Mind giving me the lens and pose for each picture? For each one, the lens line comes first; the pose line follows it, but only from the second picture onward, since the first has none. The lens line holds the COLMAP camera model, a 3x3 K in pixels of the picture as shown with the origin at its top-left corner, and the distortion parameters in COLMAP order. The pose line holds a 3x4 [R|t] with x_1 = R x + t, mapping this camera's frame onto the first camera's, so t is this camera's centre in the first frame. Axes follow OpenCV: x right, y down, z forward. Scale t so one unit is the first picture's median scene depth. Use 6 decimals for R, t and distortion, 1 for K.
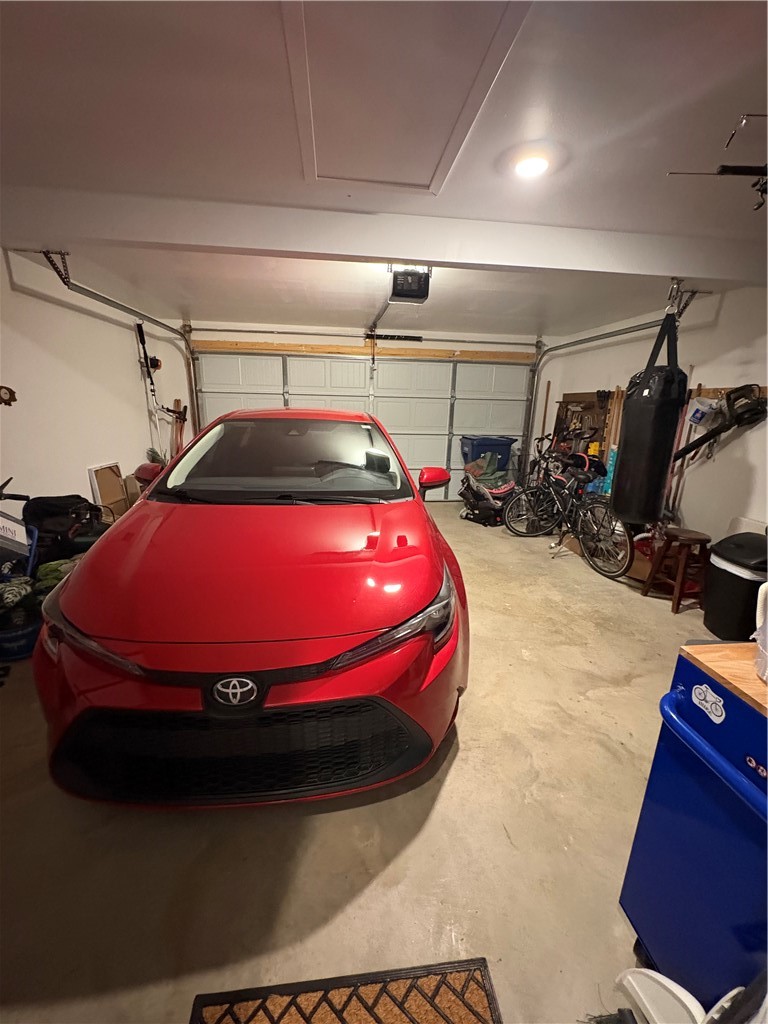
lens RADIAL K [[408.3, 0, 385.9], [0, 408.3, 509.7], [0, 0, 1]] dist [-0.000792, 0.000461]
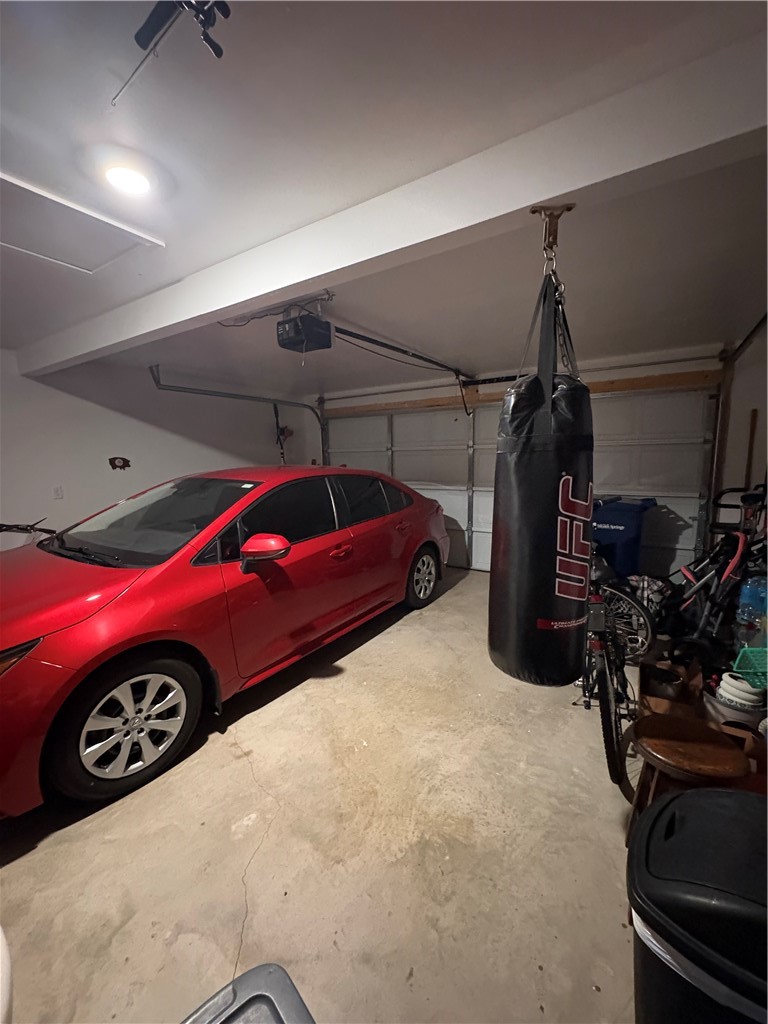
lens RADIAL K [[408.3, 0, 387.1], [0, 408.3, 517.5], [0, 0, 1]] dist [-0.000792, 0.000461]
pose [[0.777272, 0.057611, -0.626521, 0.459533], [-0.125898, 0.989901, -0.065165, -0.064416], [0.616440, 0.129529, 0.776675, 0.279446]]
